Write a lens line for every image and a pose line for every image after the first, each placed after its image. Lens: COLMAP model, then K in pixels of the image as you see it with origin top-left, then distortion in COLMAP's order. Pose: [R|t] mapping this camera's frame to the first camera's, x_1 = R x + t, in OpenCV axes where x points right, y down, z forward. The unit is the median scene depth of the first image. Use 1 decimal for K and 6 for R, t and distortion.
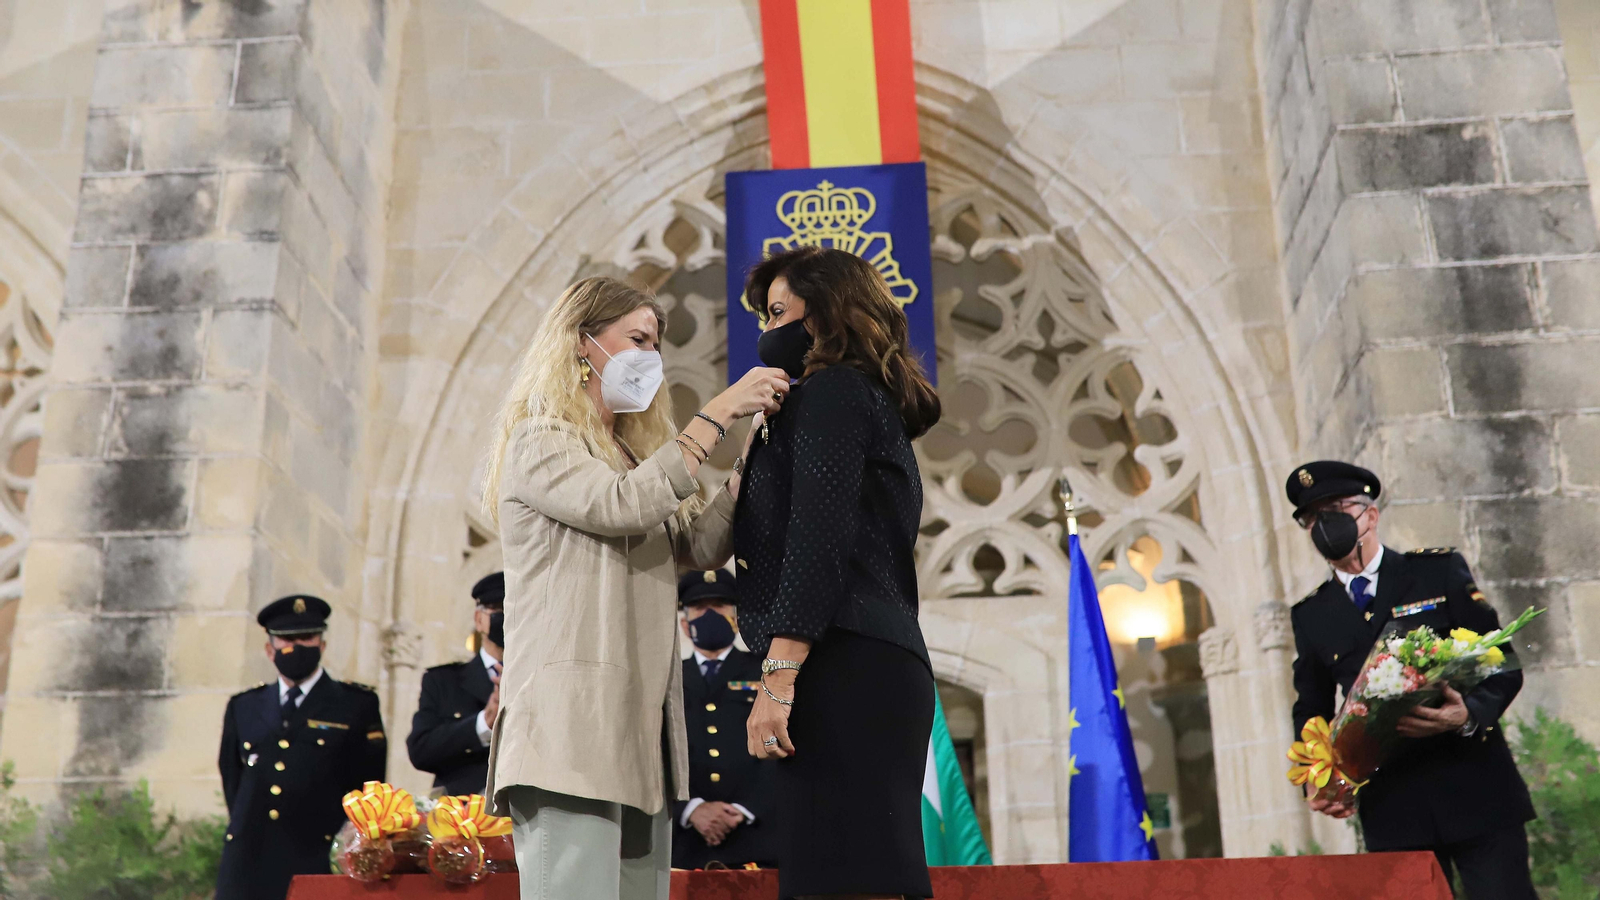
lens RADIAL K [[1739.4, 0, 779.8], [0, 1739.4, 414.6], [0, 0, 1]] dist [-0.027795, 0.000000]
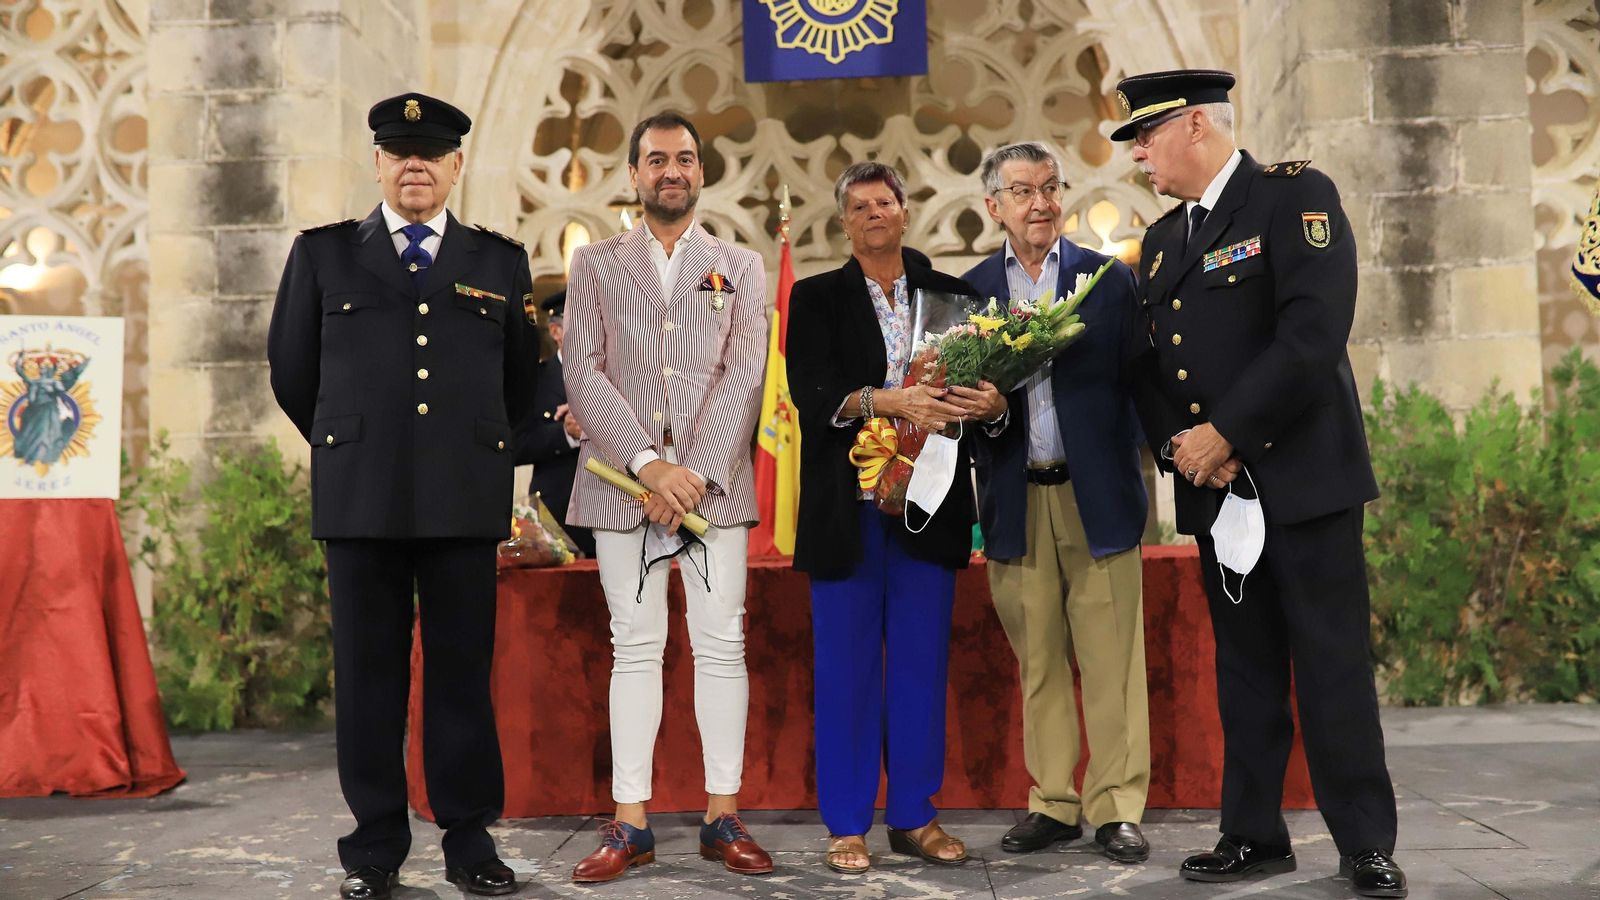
lens RADIAL K [[1571.2, 0, 804.5], [0, 1571.2, 456.1], [0, 0, 1]] dist [-0.026031, 0.000000]
pose [[0.999895, -0.008432, 0.011823, -0.004889], [0.004528, 0.954609, 0.297828, -0.092152], [-0.013797, -0.297743, 0.954546, -0.056723]]
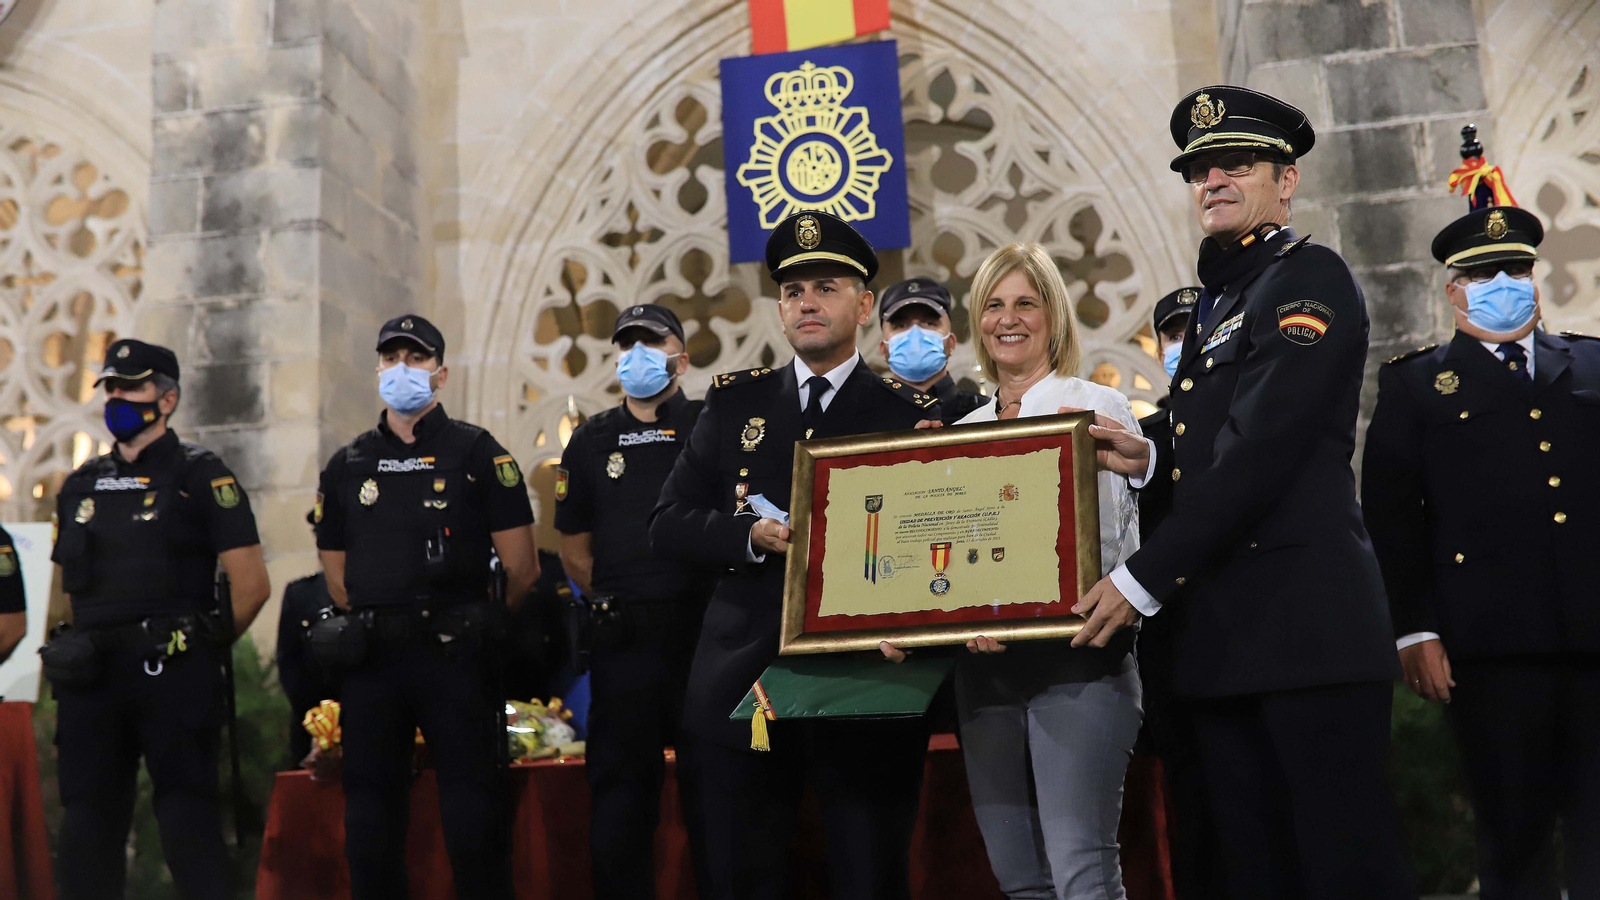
lens RADIAL K [[1571.2, 0, 817.5], [0, 1571.2, 433.9], [0, 0, 1]] dist [-0.026031, 0.000000]
pose [[0.994882, -0.047680, -0.089087, 0.128555], [0.062875, 0.982305, 0.176420, -0.088775], [0.079099, -0.181118, 0.980275, -0.033152]]
